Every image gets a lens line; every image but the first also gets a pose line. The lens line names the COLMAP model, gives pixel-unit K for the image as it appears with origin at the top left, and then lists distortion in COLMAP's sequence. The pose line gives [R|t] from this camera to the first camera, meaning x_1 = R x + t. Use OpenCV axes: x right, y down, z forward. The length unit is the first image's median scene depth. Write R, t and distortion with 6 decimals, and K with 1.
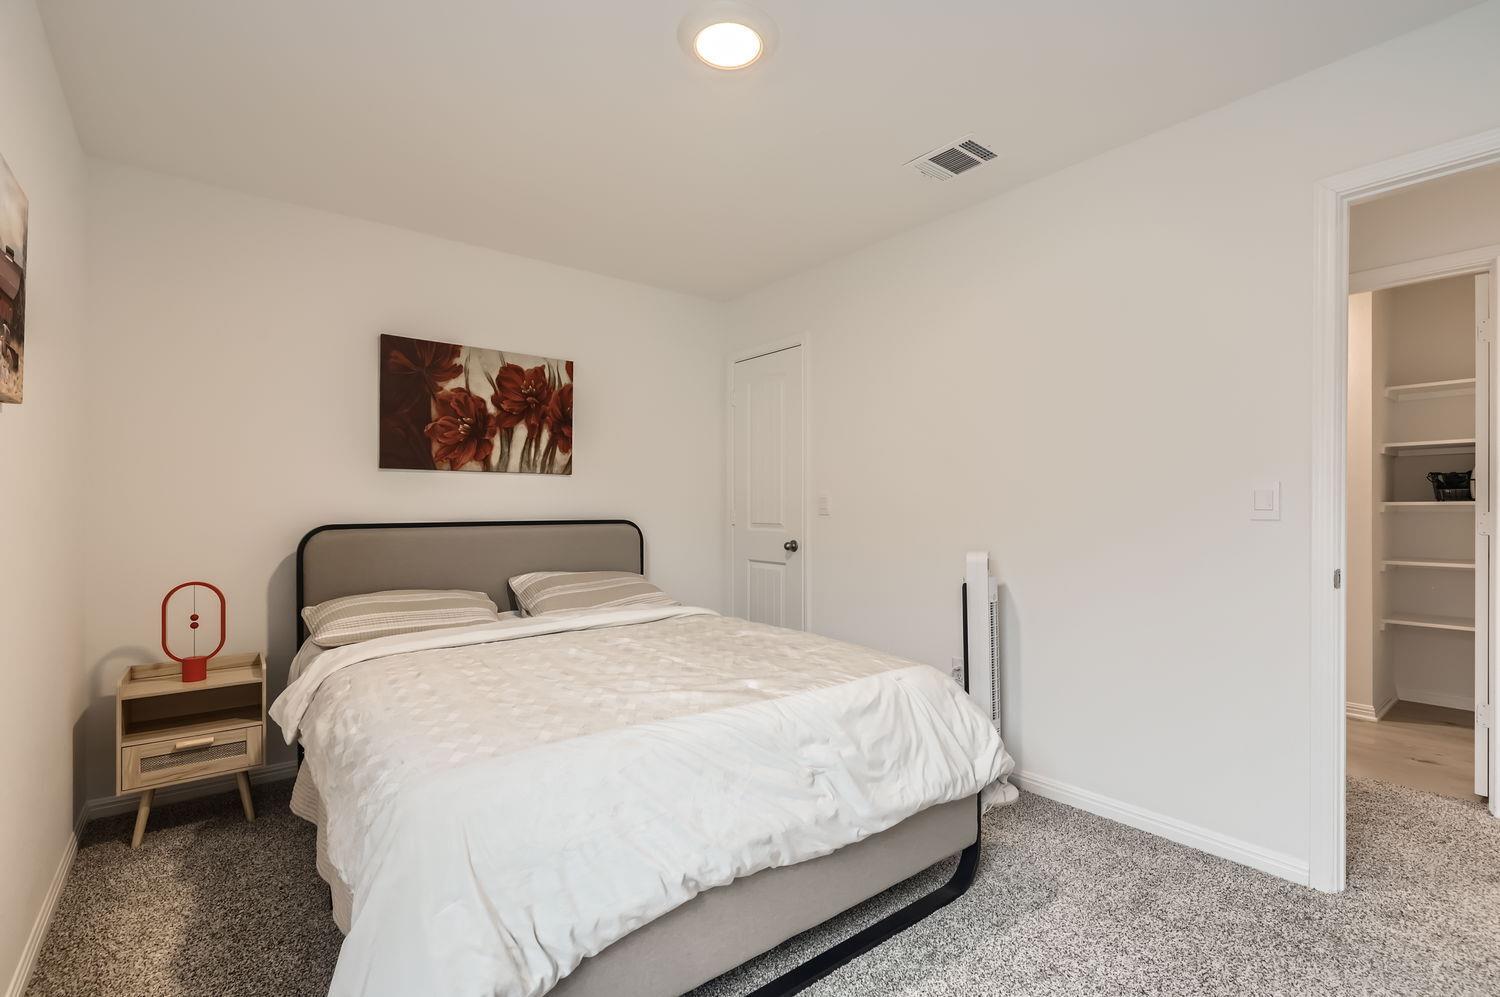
lens RADIAL K [[676.6, 0, 744.2], [0, 676.6, 508.2], [0, 0, 1]] dist [0.008363, -0.002028]
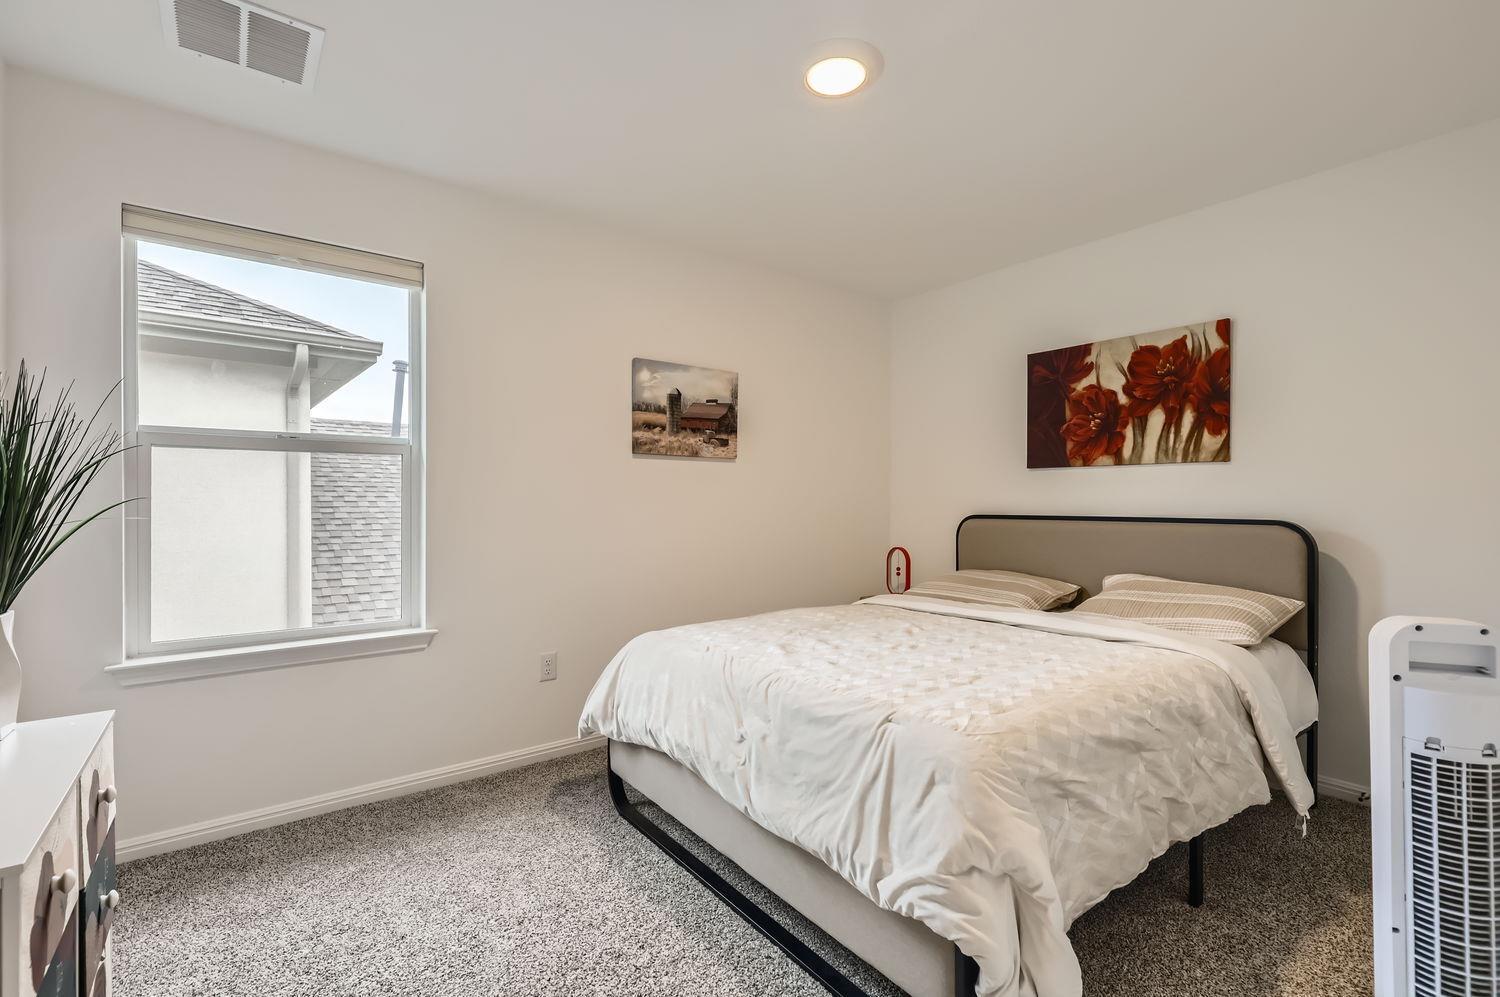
lens RADIAL K [[676.6, 0, 745.9], [0, 676.6, 495.4], [0, 0, 1]] dist [0.008363, -0.002028]
pose [[-0.017461, -0.005860, -0.999830, 0.589319], [-0.001928, 0.999981, -0.005827, -0.004121], [0.999846, 0.001826, -0.017472, 0.482272]]
